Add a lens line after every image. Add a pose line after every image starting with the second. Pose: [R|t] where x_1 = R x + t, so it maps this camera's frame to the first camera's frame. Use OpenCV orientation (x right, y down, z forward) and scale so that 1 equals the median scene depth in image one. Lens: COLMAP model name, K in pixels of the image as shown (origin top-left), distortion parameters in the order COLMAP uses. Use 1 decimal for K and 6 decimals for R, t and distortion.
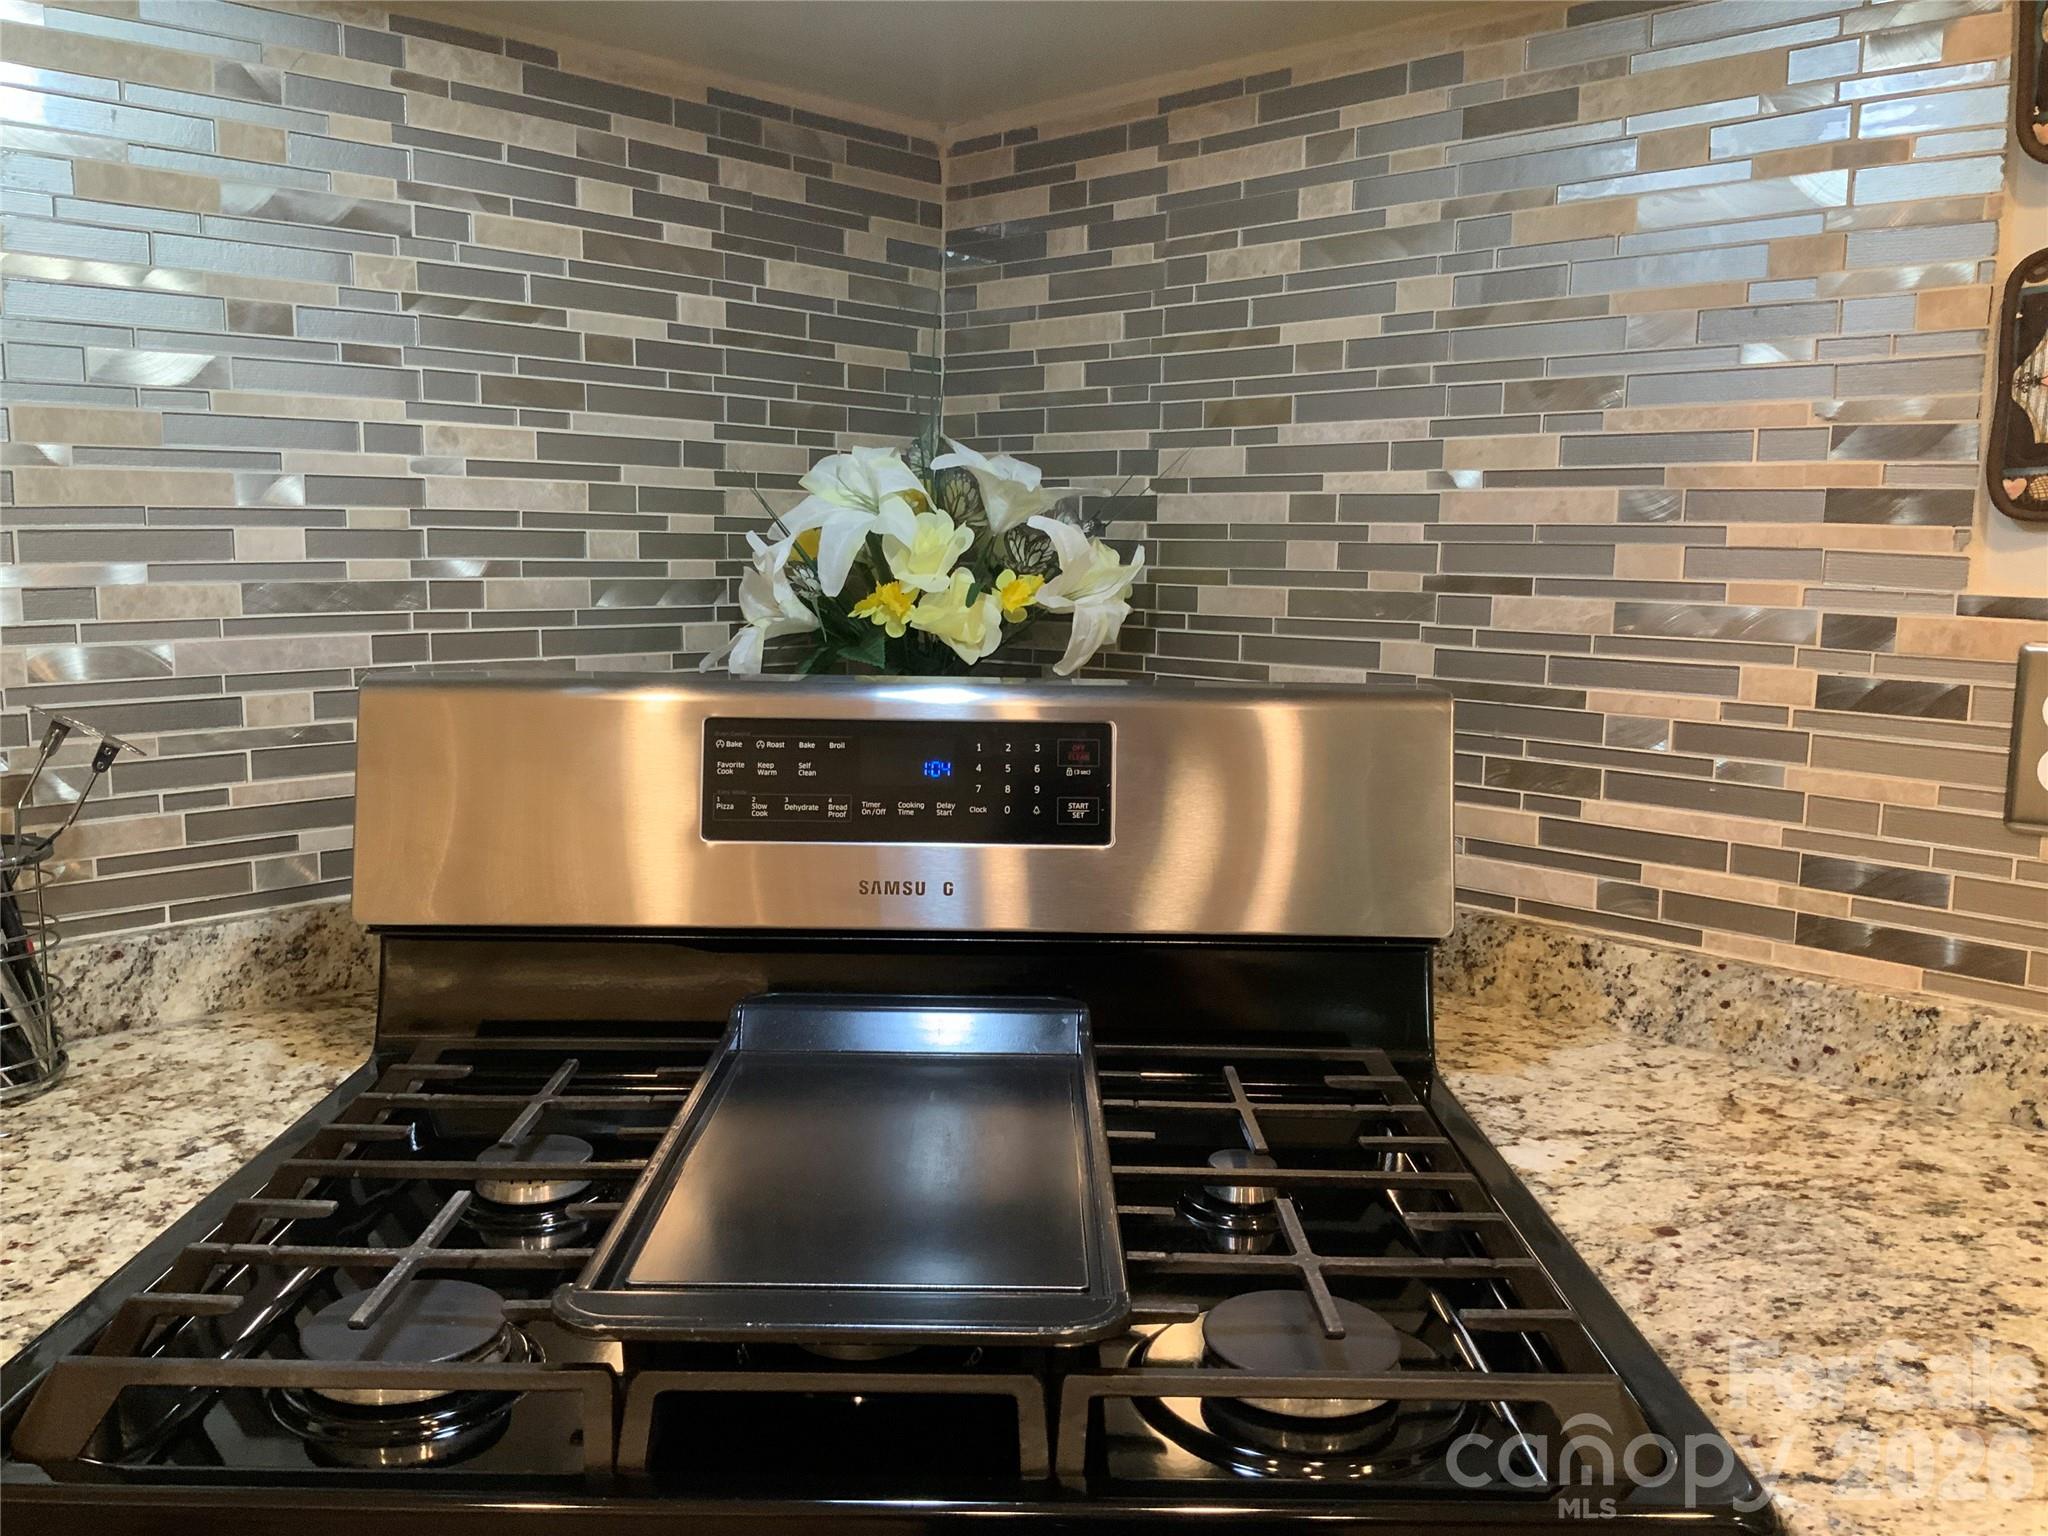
lens RADIAL K [[1700.0, 0, 975.3], [0, 1700.0, 767.8], [0, 0, 1]] dist [0.122265, -0.308004]
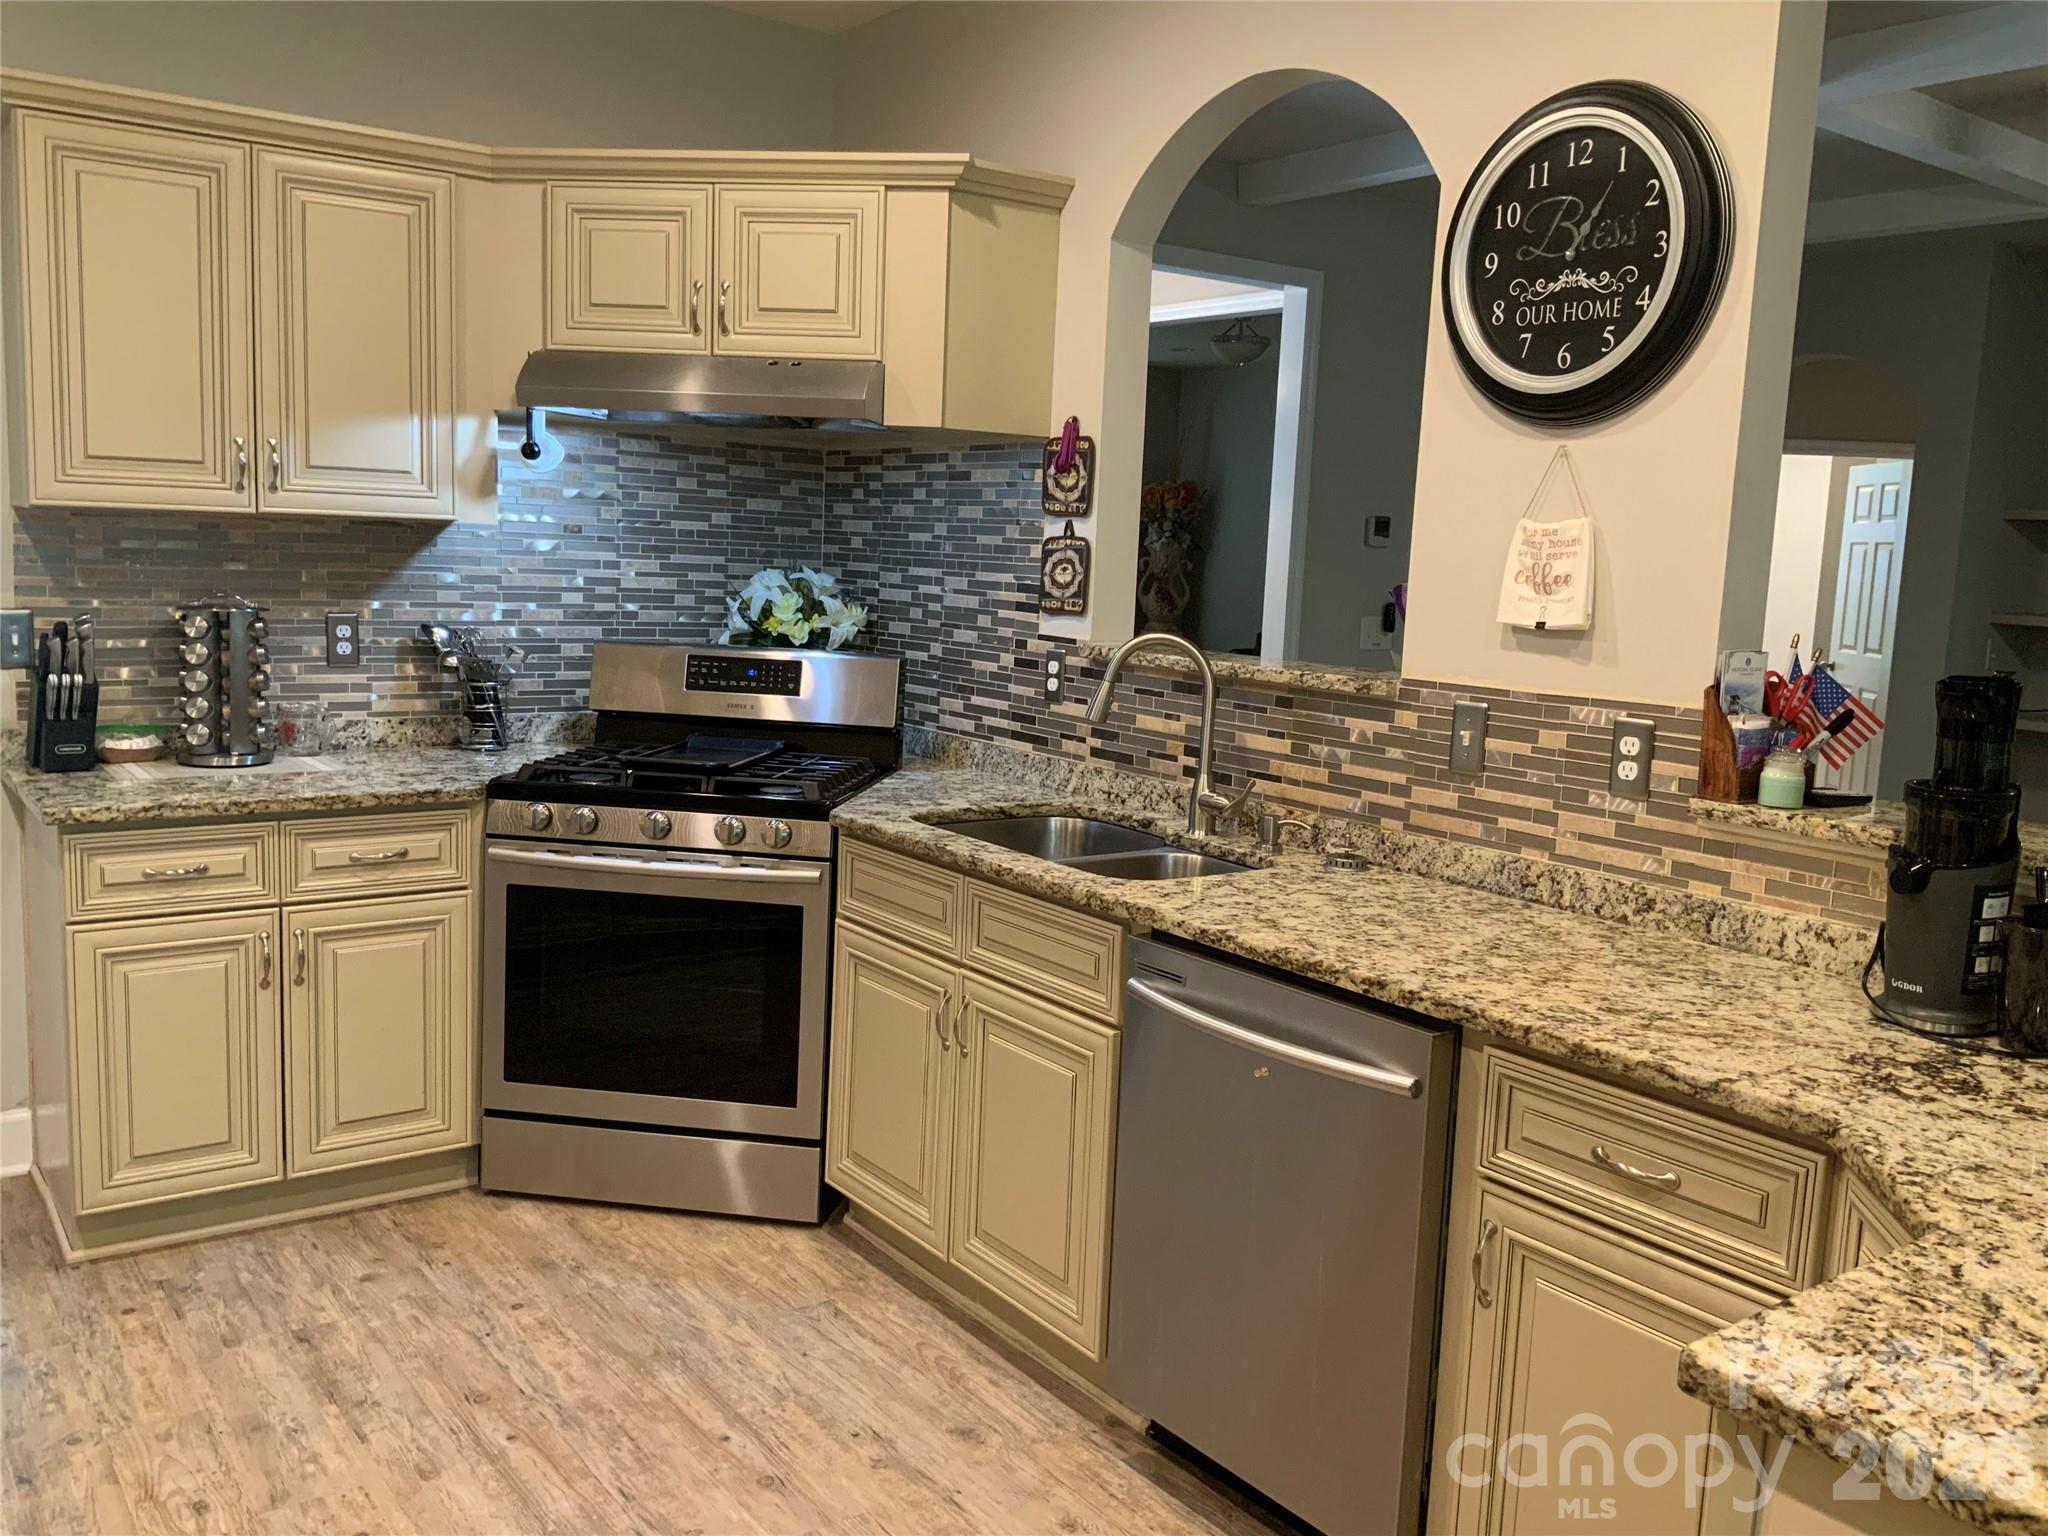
lens RADIAL K [[1700.0, 0, 975.3], [0, 1700.0, 767.8], [0, 0, 1]] dist [0.122265, -0.308004]
pose [[0.986288, 0.051250, -0.156873, 0.775680], [-0.052444, 0.998618, -0.003475, 0.144231], [0.156478, 0.011654, 0.987613, -1.857070]]
